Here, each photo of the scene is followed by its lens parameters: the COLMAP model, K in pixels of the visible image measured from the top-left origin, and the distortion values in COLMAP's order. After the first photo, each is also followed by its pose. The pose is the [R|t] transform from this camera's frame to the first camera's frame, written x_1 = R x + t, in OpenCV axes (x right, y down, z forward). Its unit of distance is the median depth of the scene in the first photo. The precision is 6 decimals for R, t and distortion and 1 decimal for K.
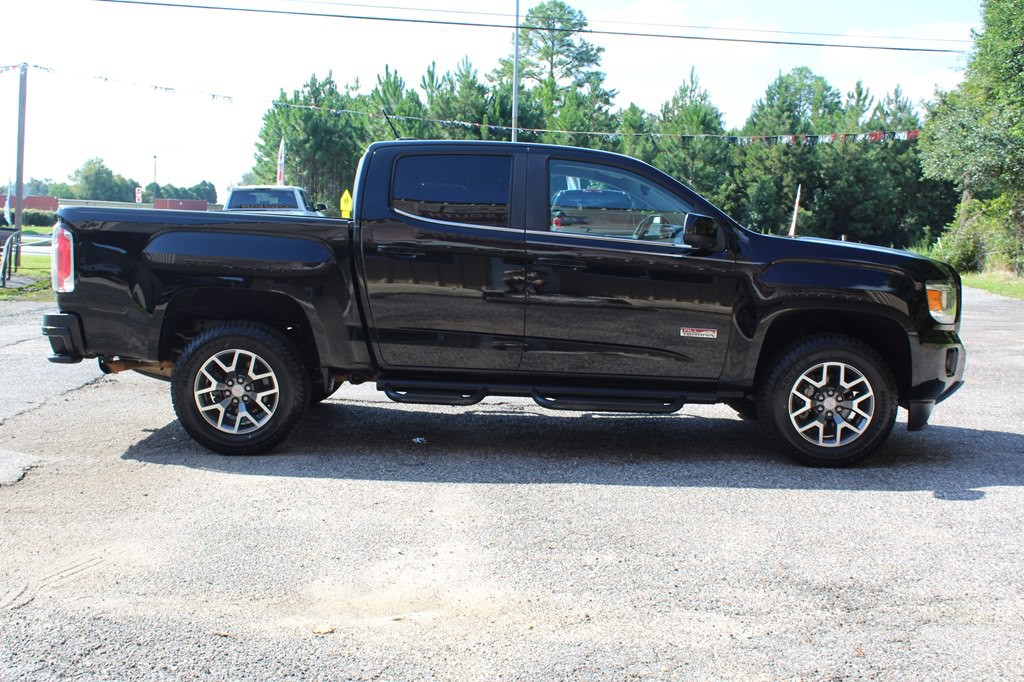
lens RADIAL K [[1155.1, 0, 511.3], [0, 1155.1, 352.0], [0, 0, 1]] dist [-0.128352, 0.211875]
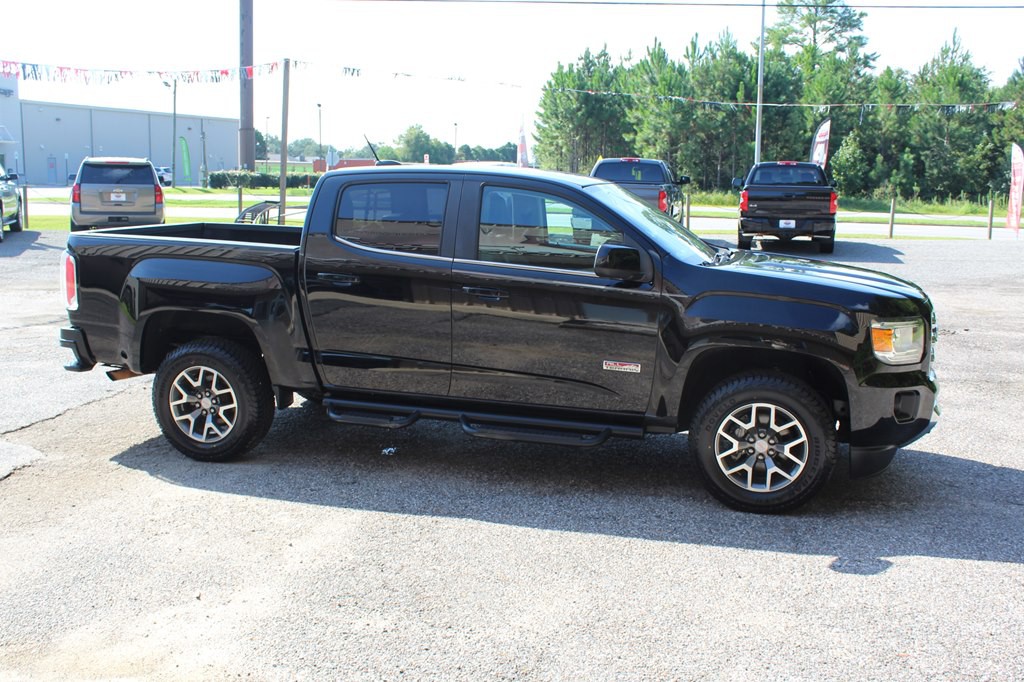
lens RADIAL K [[1036.3, 0, 511.4], [0, 1036.3, 357.6], [0, 0, 1]] dist [-0.145501, 0.174840]
pose [[0.964384, 0.033968, -0.262314, 0.028909], [-0.017662, 0.997776, 0.064273, -0.007545], [0.263914, -0.057351, 0.962840, 0.013373]]
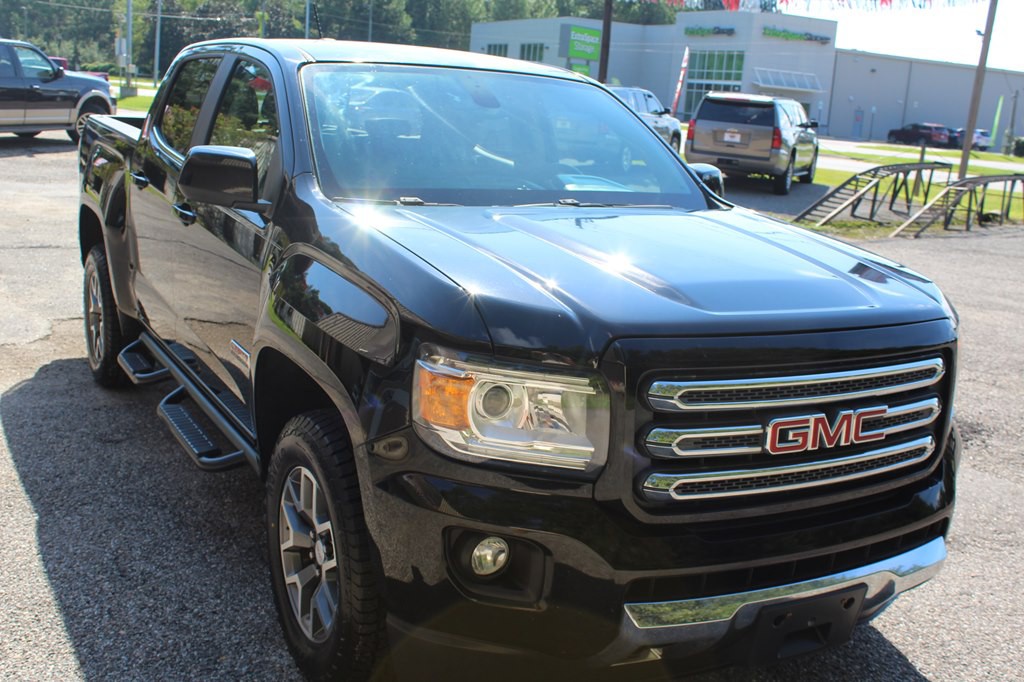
lens RADIAL K [[1109.2, 0, 512.0], [0, 1109.2, 341.0], [0, 0, 1]] dist [-0.085579, 0.047349]
pose [[0.502073, 0.192286, -0.843178, 0.067470], [-0.149345, 0.979599, 0.134469, -0.011449], [0.851833, 0.058411, 0.520547, 0.079272]]
